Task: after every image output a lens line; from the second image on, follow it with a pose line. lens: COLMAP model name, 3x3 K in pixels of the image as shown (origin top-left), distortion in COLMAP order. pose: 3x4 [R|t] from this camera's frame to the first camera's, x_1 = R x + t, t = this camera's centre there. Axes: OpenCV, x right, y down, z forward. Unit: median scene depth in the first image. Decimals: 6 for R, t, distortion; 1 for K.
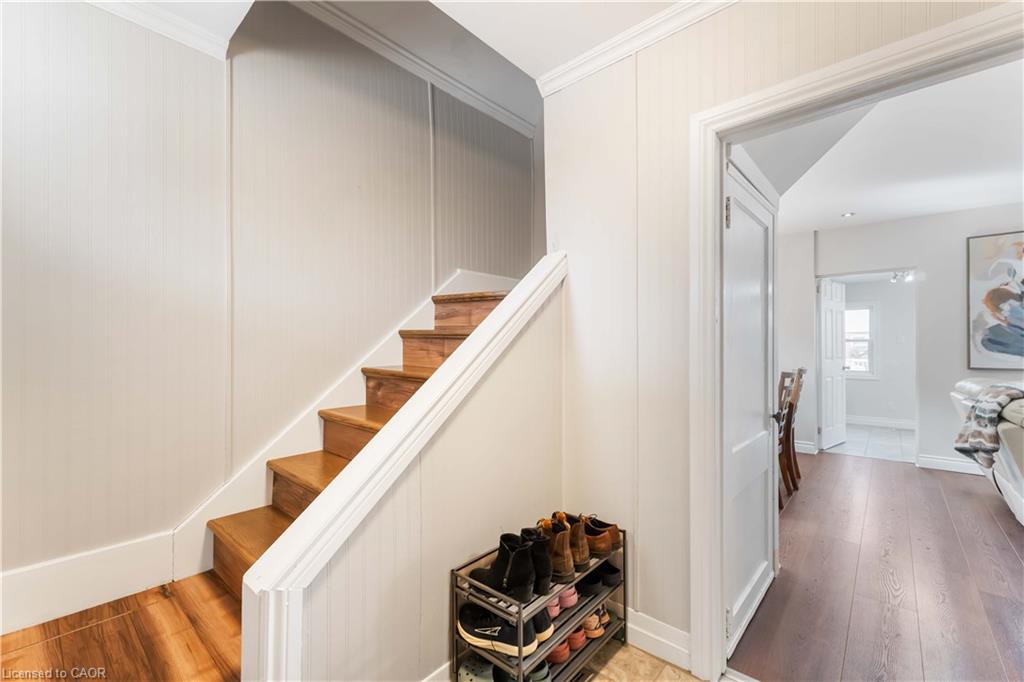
lens RADIAL K [[429.9, 0, 477.2], [0, 429.9, 343.8], [0, 0, 1]] dist [0.001925, -0.000771]
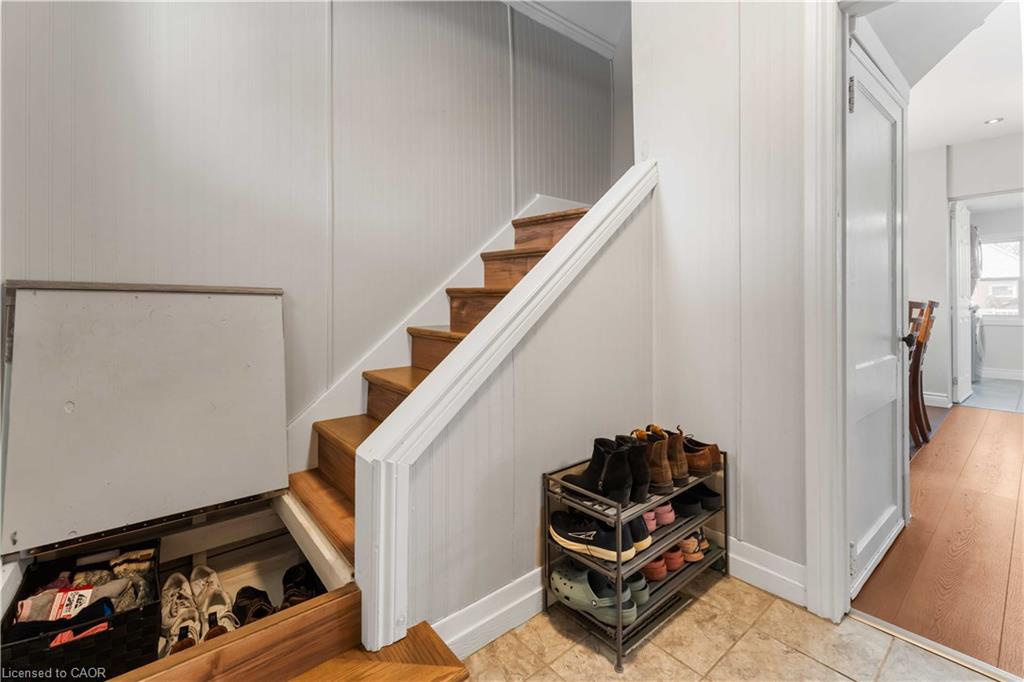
lens RADIAL K [[429.9, 0, 472.6], [0, 429.9, 303.9], [0, 0, 1]] dist [0.001925, -0.000771]
pose [[0.987252, -0.008875, -0.158920, -0.047251], [0.009236, 0.999956, 0.001535, 0.102080], [0.158899, -0.002983, 0.987290, -0.008696]]
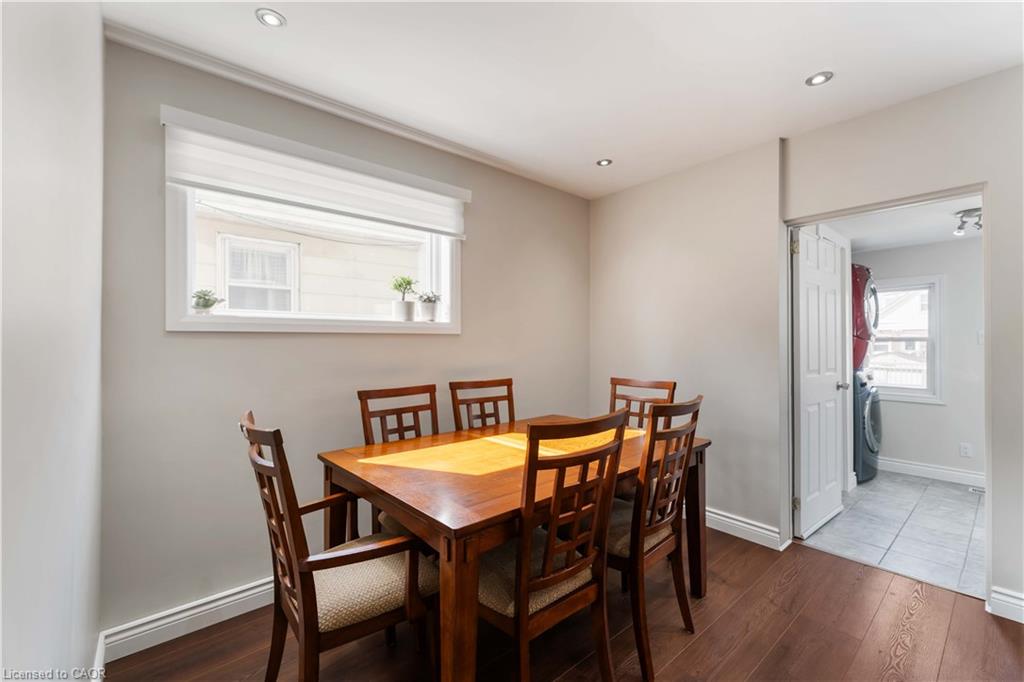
lens RADIAL K [[429.9, 0, 457.3], [0, 429.9, 339.0], [0, 0, 1]] dist [0.001925, -0.000771]
pose [[0.989512, 0.003752, -0.144399, 1.063894], [-0.005075, 0.999948, -0.008792, 0.002598], [0.144358, 0.009432, 0.989480, 0.928658]]
